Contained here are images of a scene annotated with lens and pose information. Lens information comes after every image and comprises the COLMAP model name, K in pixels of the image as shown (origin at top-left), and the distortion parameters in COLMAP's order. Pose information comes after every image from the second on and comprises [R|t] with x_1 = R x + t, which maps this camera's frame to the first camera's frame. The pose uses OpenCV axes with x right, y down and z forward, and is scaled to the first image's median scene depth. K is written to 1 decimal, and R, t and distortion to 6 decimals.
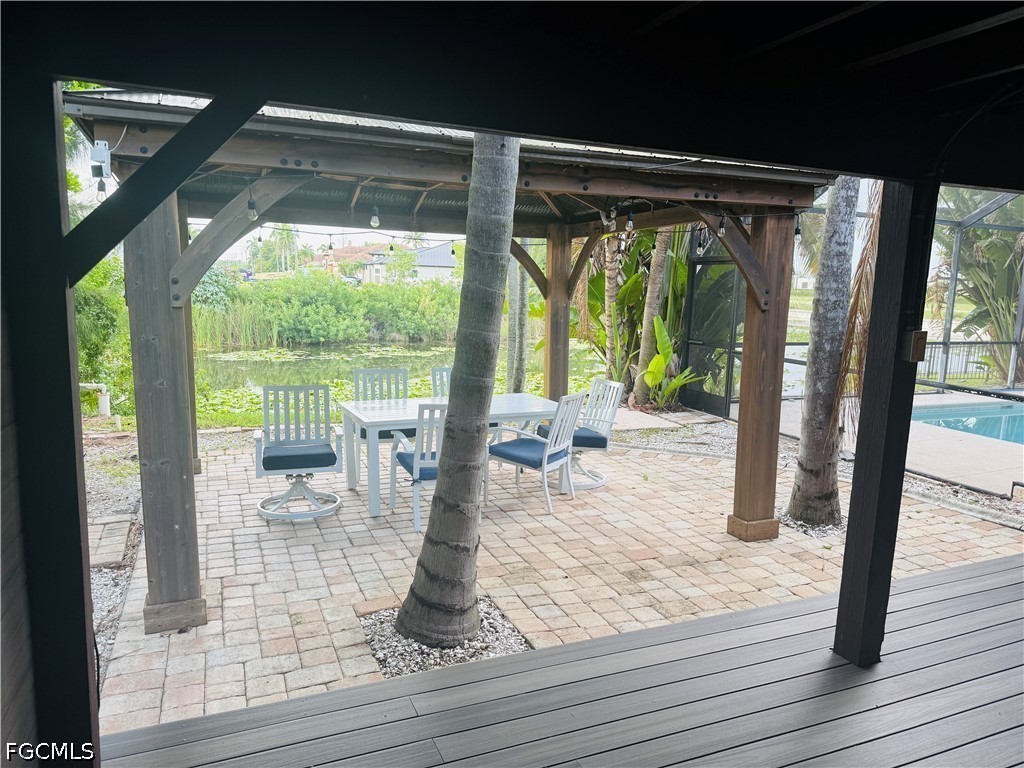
lens RADIAL K [[712.9, 0, 514.4], [0, 712.9, 387.7], [0, 0, 1]] dist [0.122937, -0.177621]
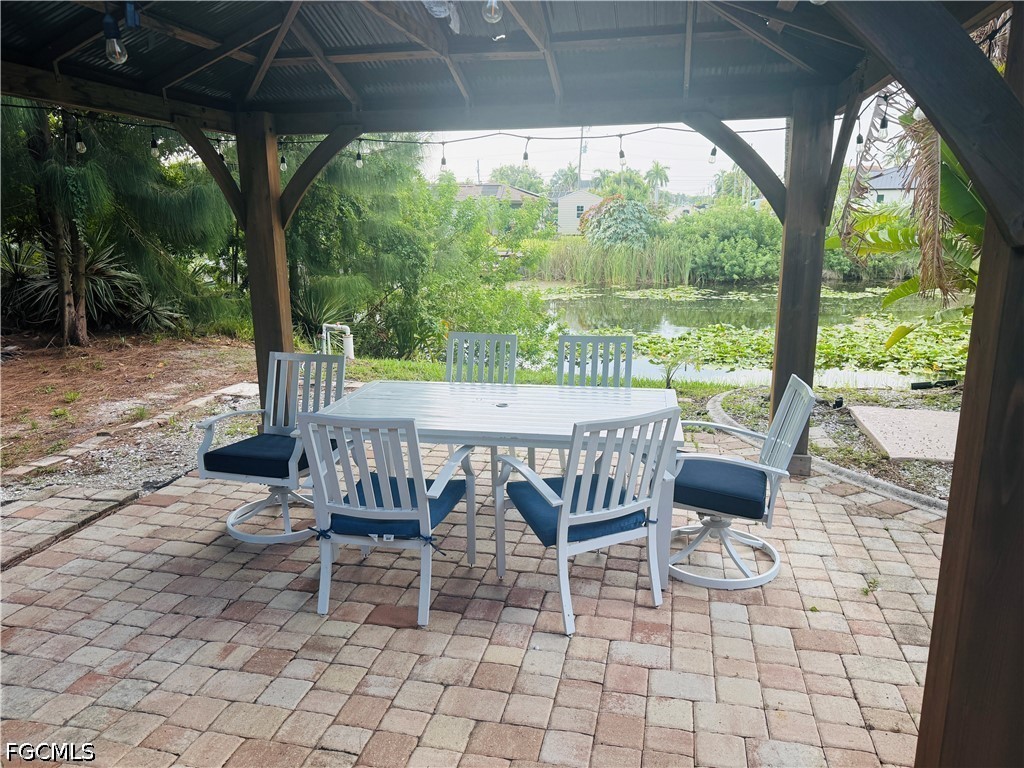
lens RADIAL K [[712.0, 0, 526.5], [0, 712.0, 379.1], [0, 0, 1]] dist [0.093614, -0.176100]
pose [[0.813925, 0.096284, -0.572935, 0.296258], [-0.051449, 0.994242, 0.093996, -0.057694], [0.578687, -0.047029, 0.814193, 0.530229]]
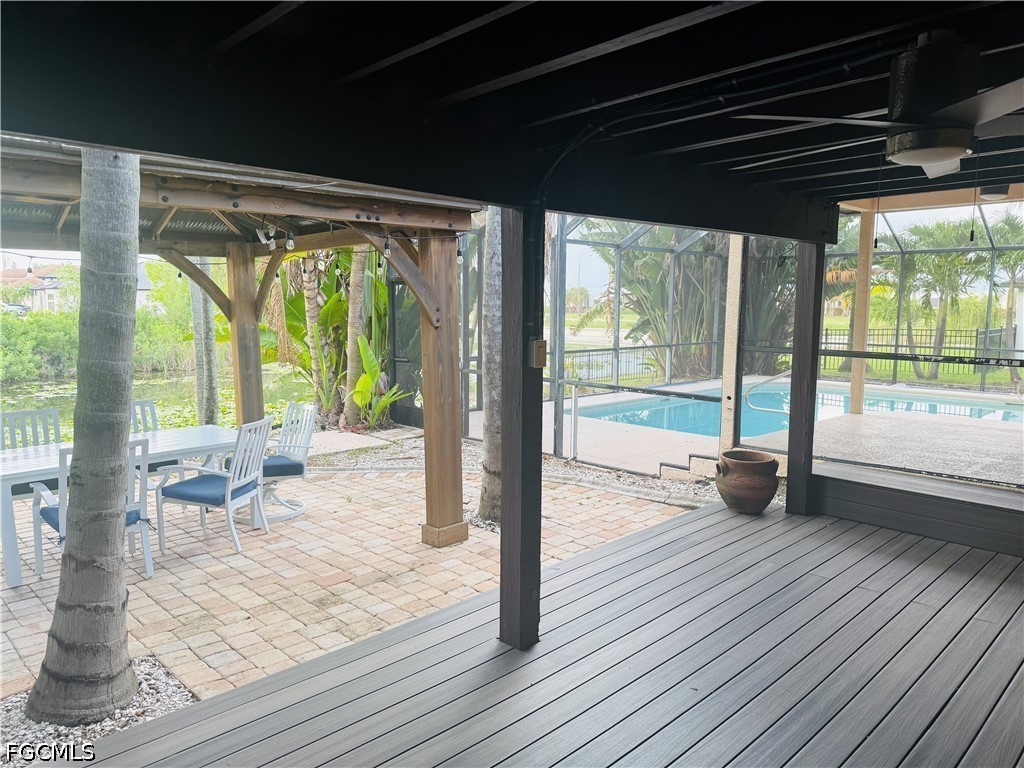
lens RADIAL K [[712.9, 0, 514.4], [0, 712.9, 387.7], [0, 0, 1]] dist [0.122937, -0.177621]
pose [[0.931082, -0.069839, 0.358061, 0.058306], [0.079511, 0.996758, -0.012340, 0.003137], [-0.356039, 0.039960, 0.933616, -0.012793]]
